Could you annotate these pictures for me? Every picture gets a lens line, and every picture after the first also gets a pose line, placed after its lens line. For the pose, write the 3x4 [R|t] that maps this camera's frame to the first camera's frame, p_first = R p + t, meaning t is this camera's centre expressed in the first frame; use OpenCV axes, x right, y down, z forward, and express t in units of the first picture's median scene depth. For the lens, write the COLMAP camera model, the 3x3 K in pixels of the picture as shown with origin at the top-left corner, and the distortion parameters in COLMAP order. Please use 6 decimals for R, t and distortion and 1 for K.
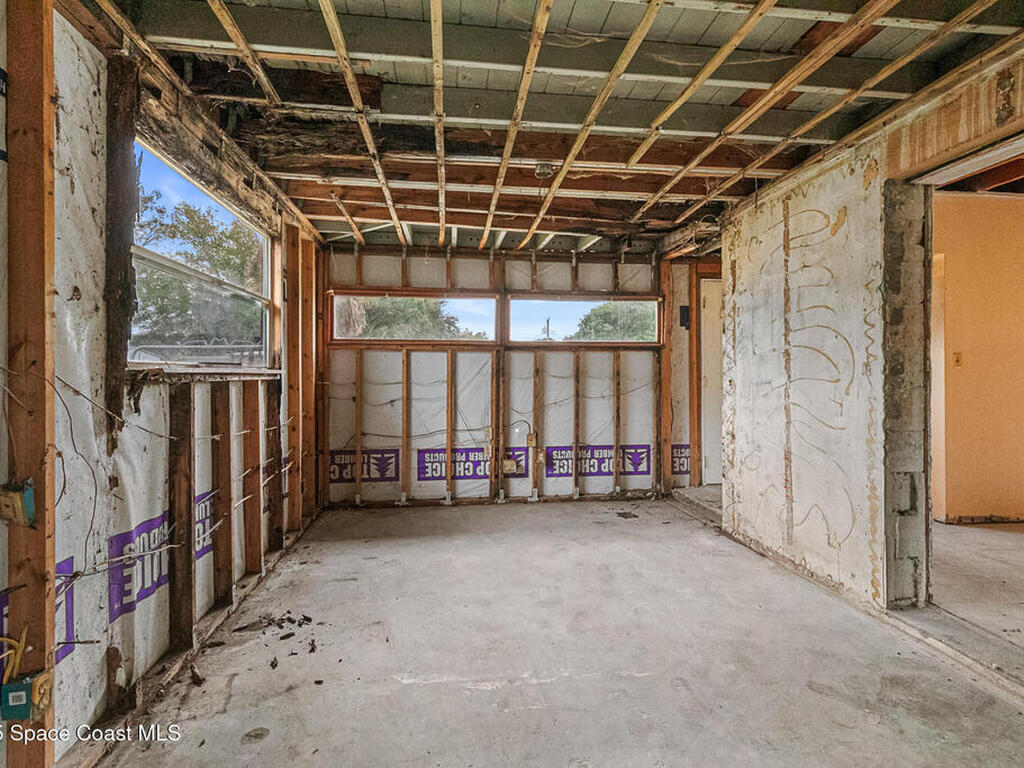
lens RADIAL K [[523.0, 0, 516.3], [0, 523.0, 375.3], [0, 0, 1]] dist [-0.007135, 0.000535]
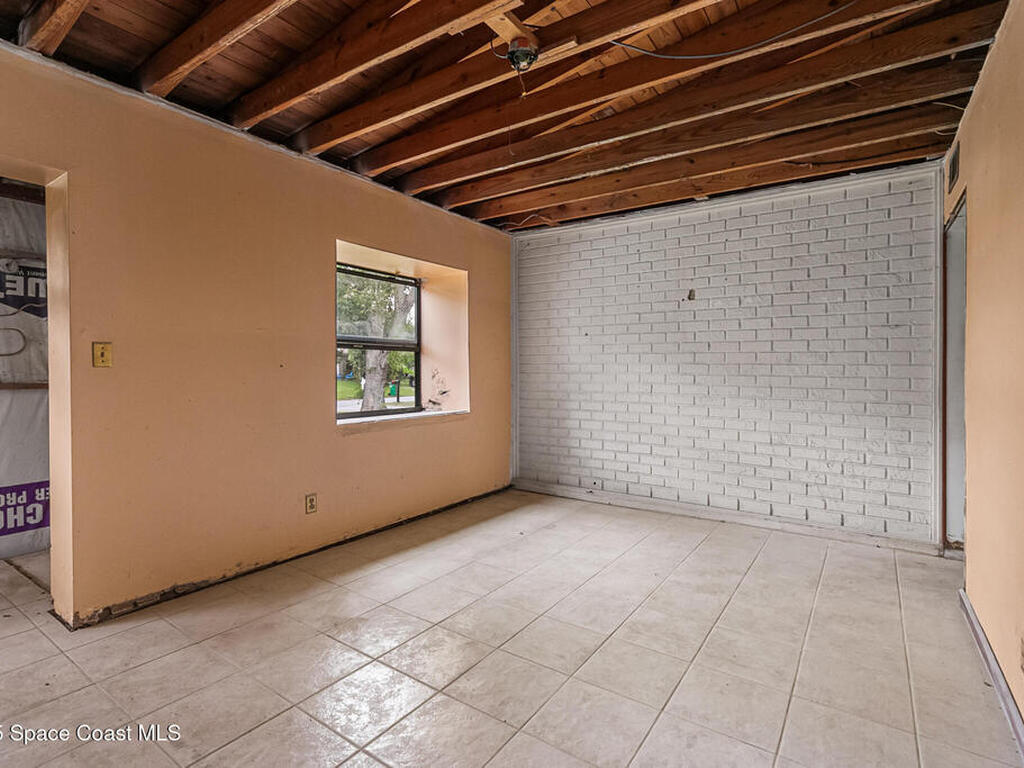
lens RADIAL K [[515.1, 0, 518.5], [0, 515.1, 380.0], [0, 0, 1]] dist [0.003661, -0.000202]
pose [[0.666229, -0.019093, 0.745503, 0.870450], [0.003502, 0.999741, 0.022475, -0.011772], [-0.745739, -0.012363, 0.666124, 0.278686]]
